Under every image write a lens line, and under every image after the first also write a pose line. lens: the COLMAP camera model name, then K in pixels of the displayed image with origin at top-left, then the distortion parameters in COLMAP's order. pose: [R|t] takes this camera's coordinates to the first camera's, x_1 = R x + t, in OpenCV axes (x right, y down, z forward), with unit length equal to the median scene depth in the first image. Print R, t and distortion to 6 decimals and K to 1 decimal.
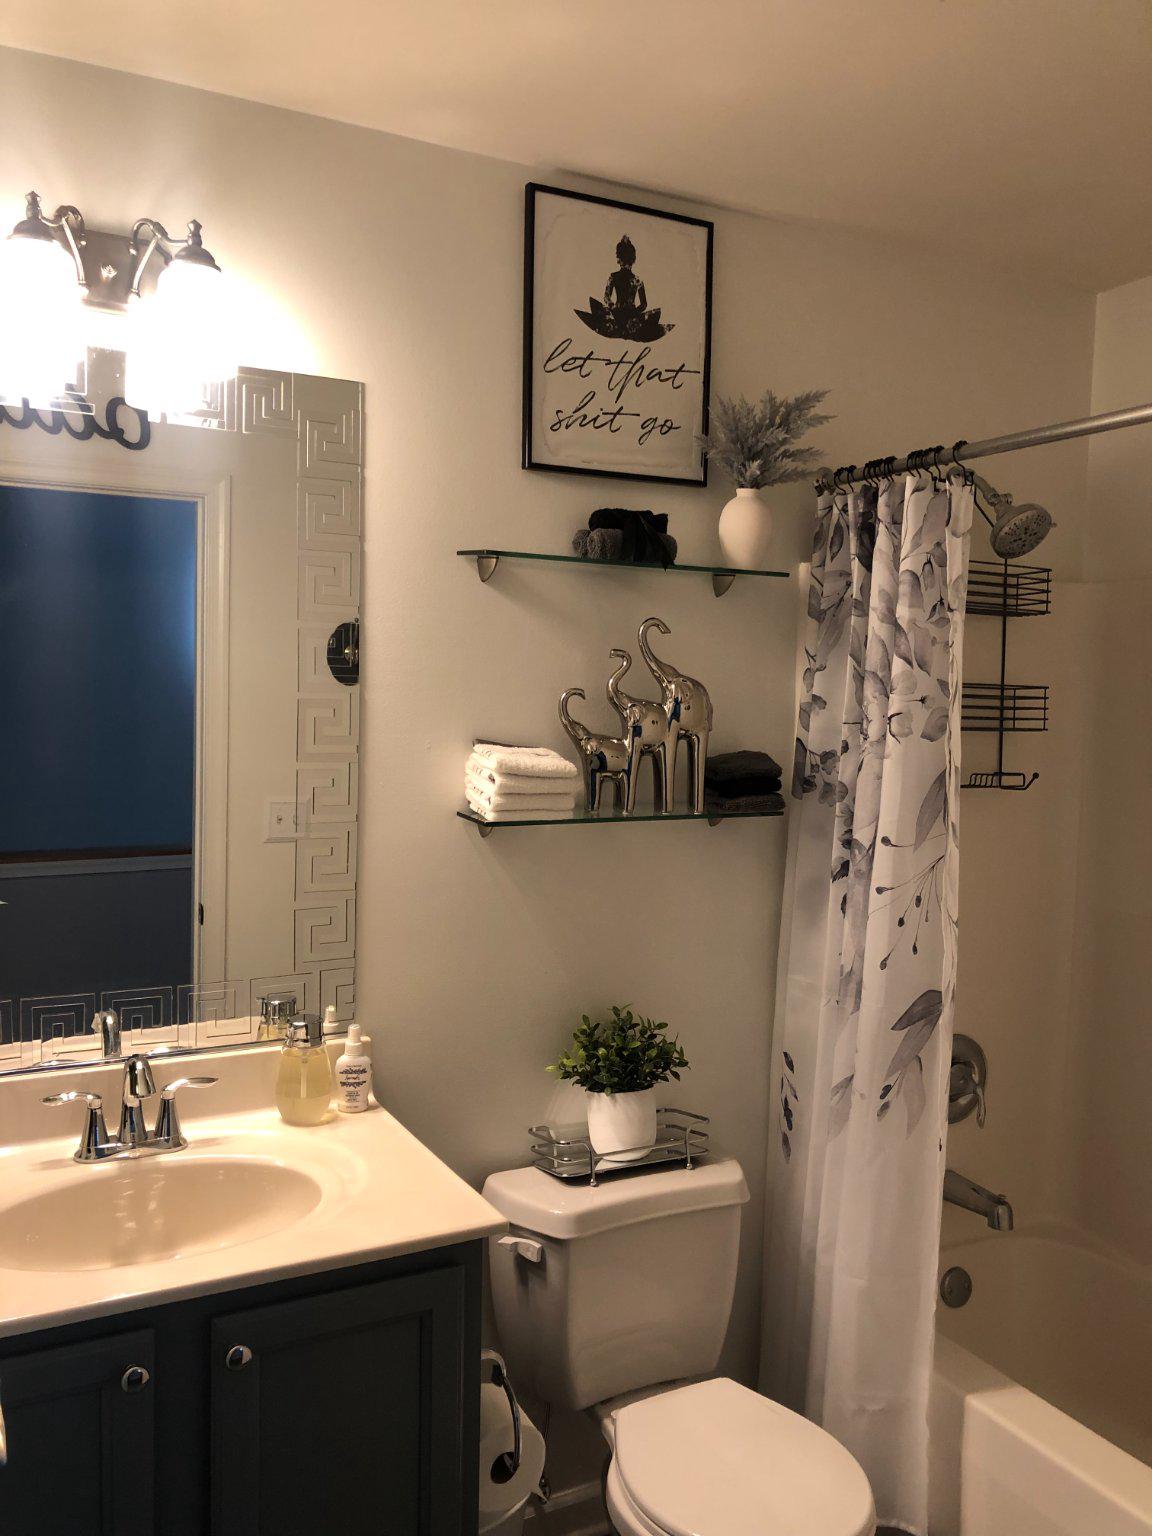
lens RADIAL K [[1266.4, 0, 576.0], [0, 1266.4, 771.5], [0, 0, 1]] dist [0.037160, -0.054720]
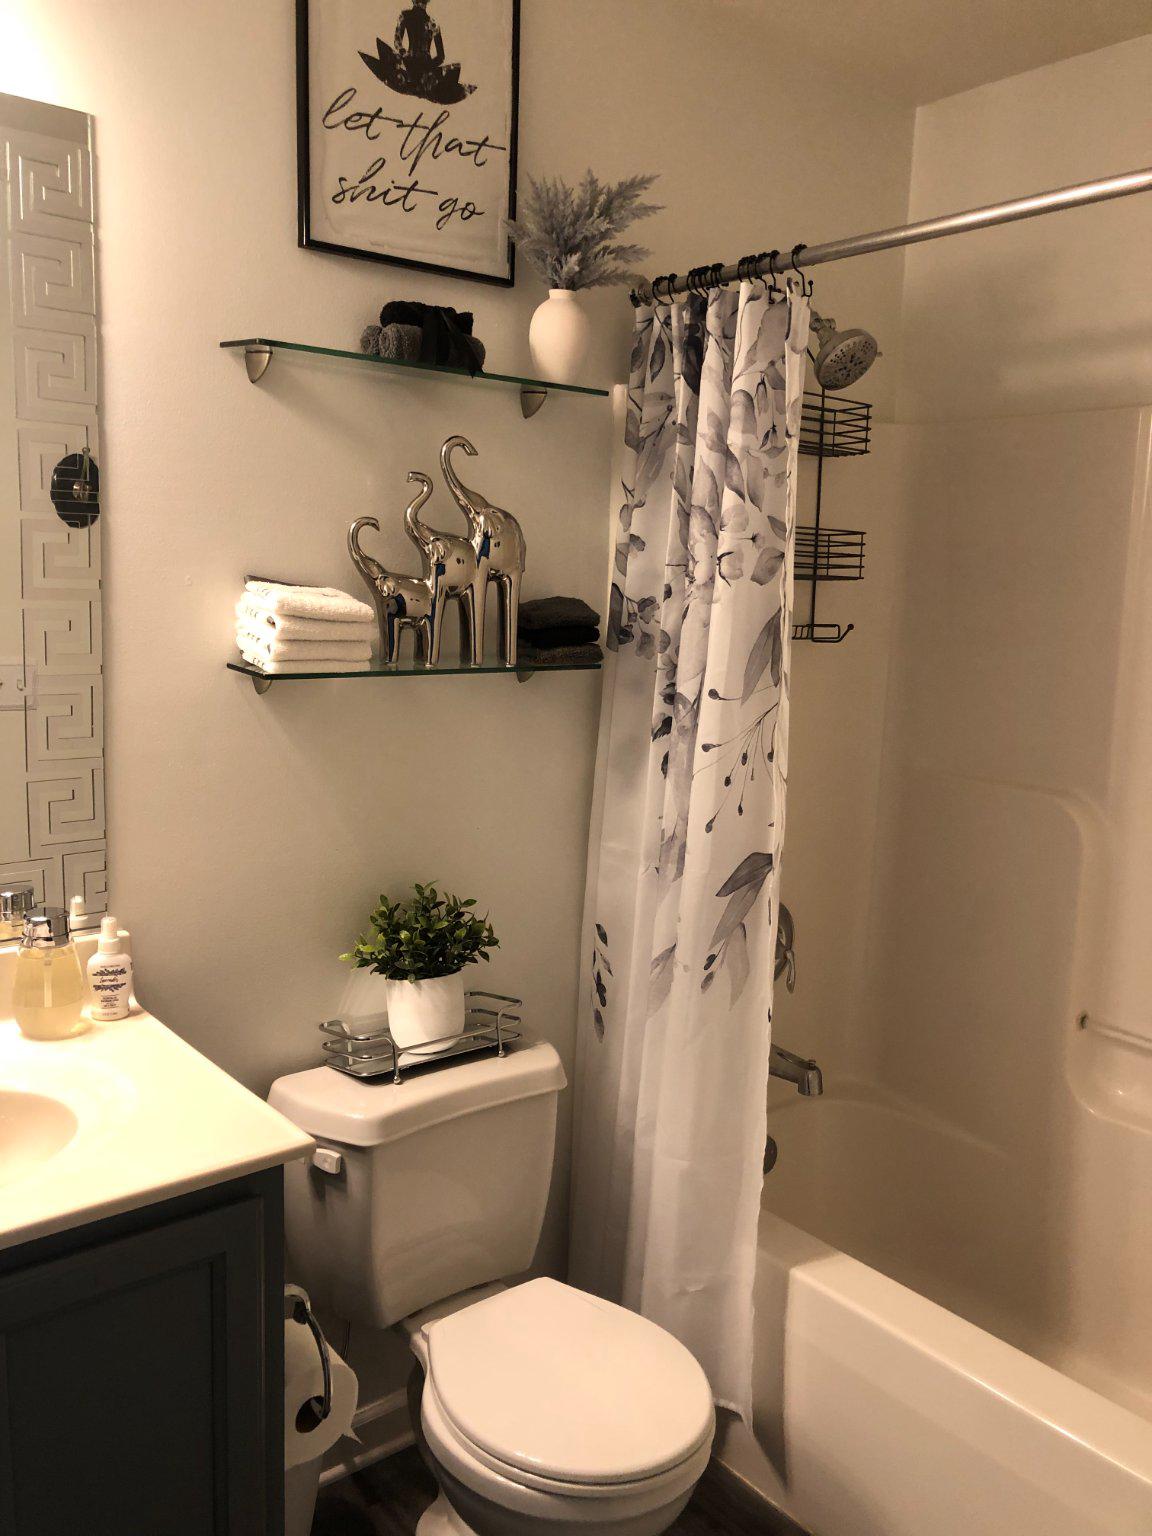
lens RADIAL K [[1278.9, 0, 579.1], [0, 1278.9, 753.1], [0, 0, 1]] dist [0.042480, -0.050103]
pose [[0.980883, -0.018621, 0.193706, -0.030434], [0.002311, 0.996456, 0.084089, 0.019419], [-0.194586, -0.082034, 0.977449, 0.111486]]
